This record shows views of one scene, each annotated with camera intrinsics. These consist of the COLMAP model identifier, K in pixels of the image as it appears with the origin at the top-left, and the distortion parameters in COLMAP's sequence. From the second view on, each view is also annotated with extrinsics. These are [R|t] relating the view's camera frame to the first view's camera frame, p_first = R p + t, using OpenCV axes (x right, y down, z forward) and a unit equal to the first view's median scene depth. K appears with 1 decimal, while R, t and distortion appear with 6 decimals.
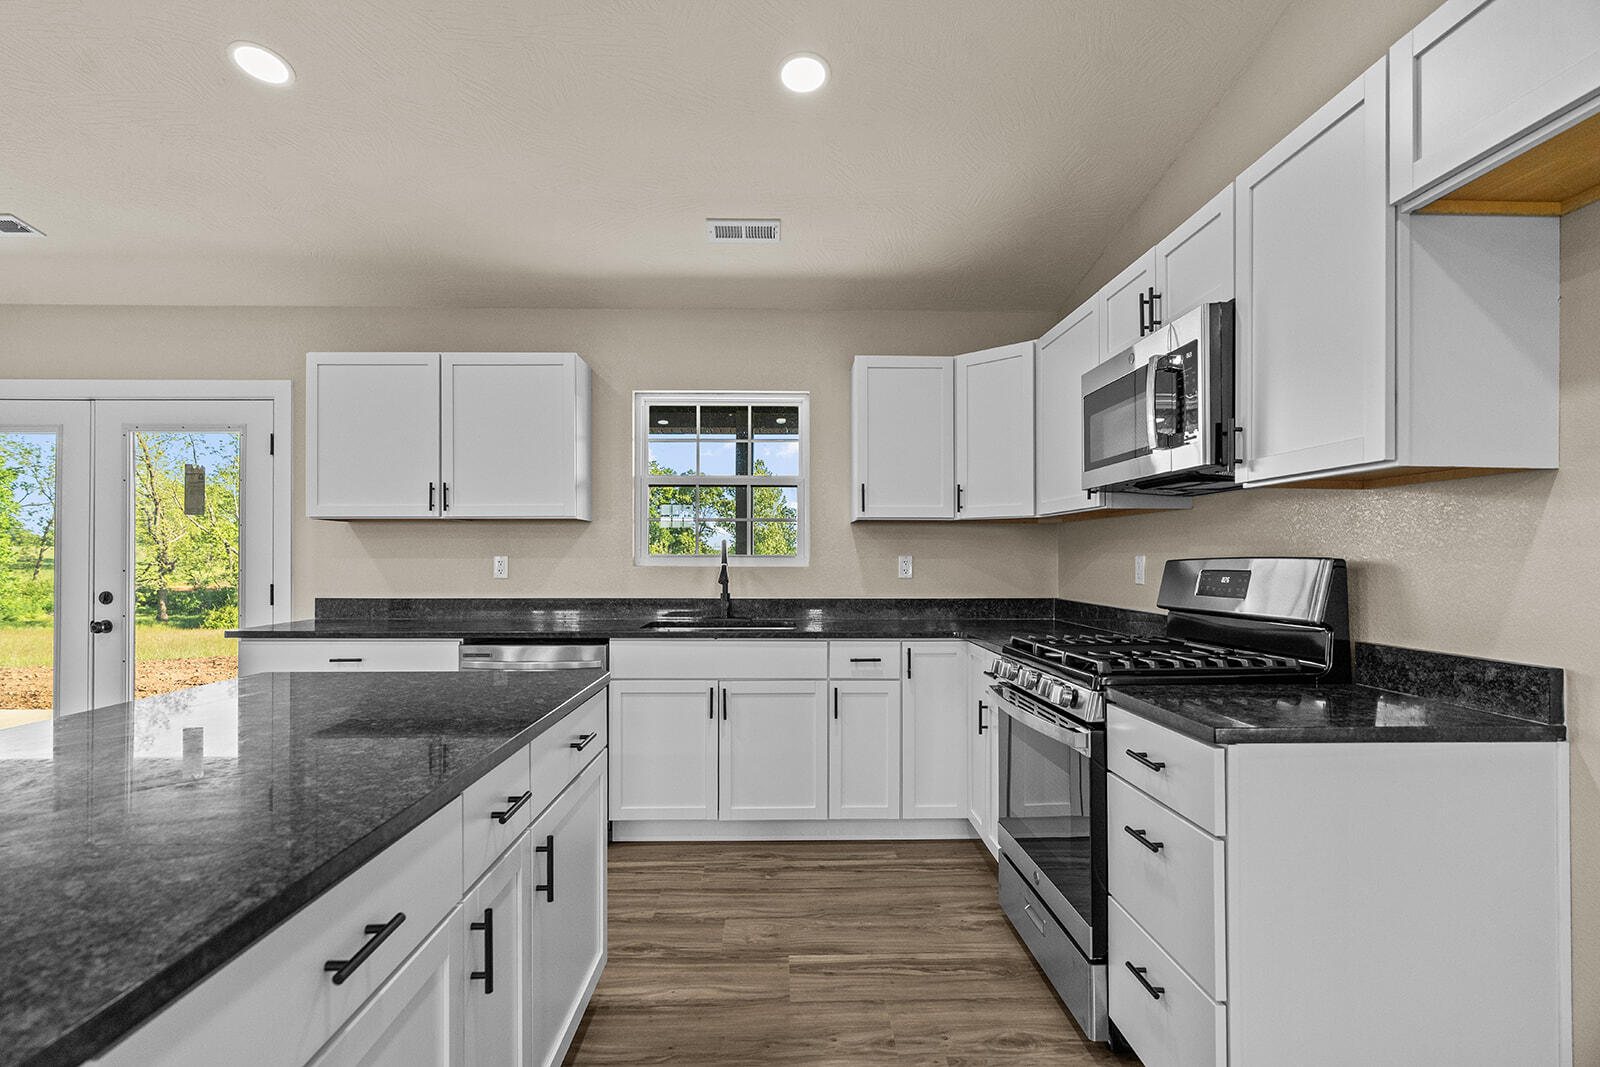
lens RADIAL K [[748.6, 0, 801.5], [0, 748.6, 548.4], [0, 0, 1]] dist [-0.007742, 0.003177]
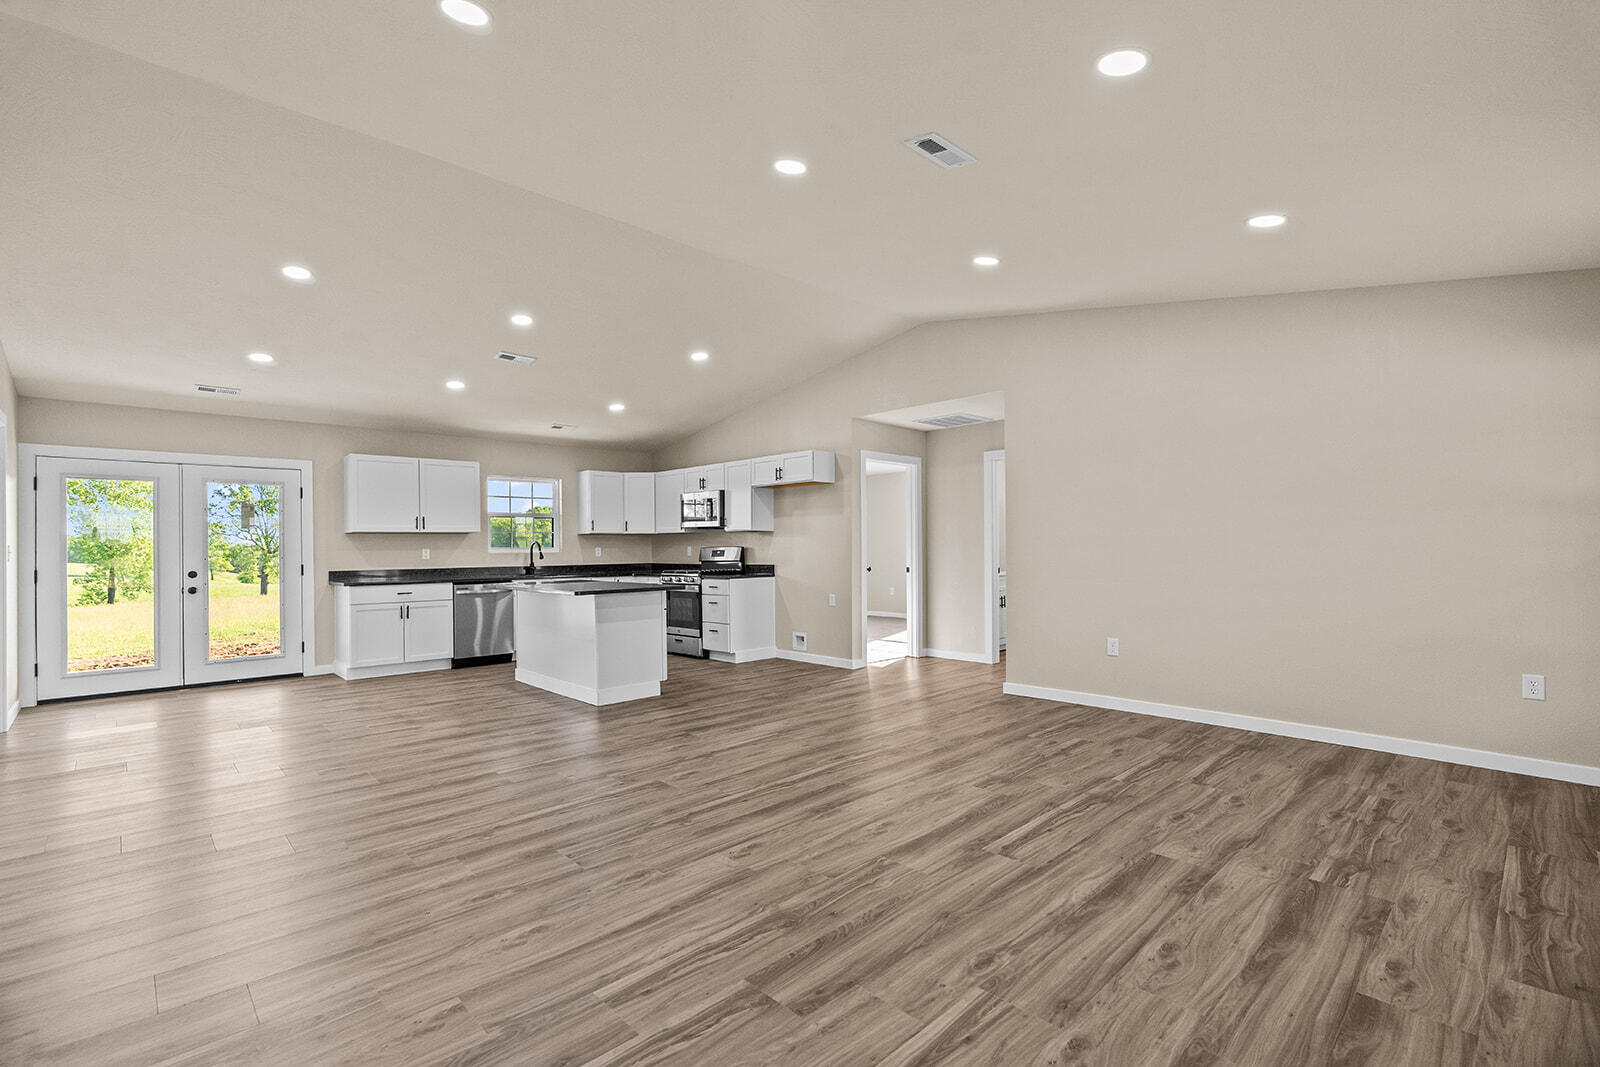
lens RADIAL K [[717.6, 0, 795.5], [0, 717.6, 555.0], [0, 0, 1]] dist [-0.009759, 0.003094]
pose [[0.743348, -0.015572, 0.668724, -1.185289], [0.002531, 0.999787, 0.020469, -0.015251], [-0.668901, -0.013523, 0.743229, -1.487860]]
